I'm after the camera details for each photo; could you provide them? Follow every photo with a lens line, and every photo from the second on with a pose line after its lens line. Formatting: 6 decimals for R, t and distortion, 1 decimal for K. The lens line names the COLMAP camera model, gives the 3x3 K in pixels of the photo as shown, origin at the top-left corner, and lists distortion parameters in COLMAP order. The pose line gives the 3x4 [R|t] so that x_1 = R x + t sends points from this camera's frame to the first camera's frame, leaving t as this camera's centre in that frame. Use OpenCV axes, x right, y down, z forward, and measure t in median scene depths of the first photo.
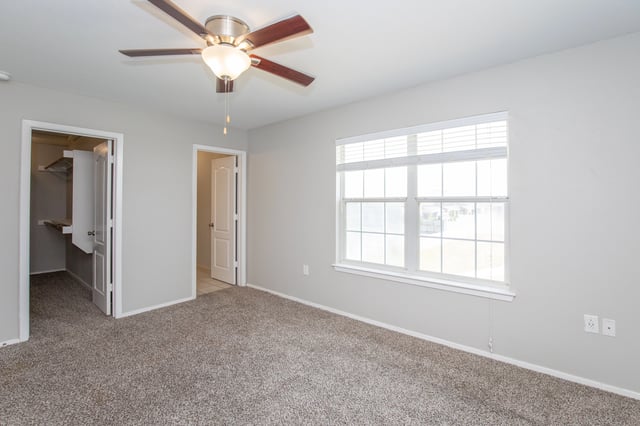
lens RADIAL K [[304.4, 0, 319.3], [0, 304.4, 201.9], [0, 0, 1]] dist [-0.022445, 0.000637]
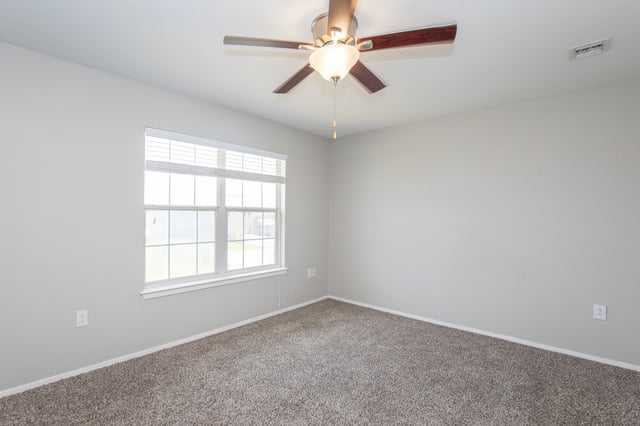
lens RADIAL K [[282.3, 0, 320.0], [0, 282.3, 213.0], [0, 0, 1]] dist [-0.053447, 0.000112]
pose [[0.044228, 0.001081, 0.999021, -0.681861], [-0.016875, 0.999858, -0.000334, 0.002156], [-0.998879, -0.016844, 0.044240, 0.592113]]
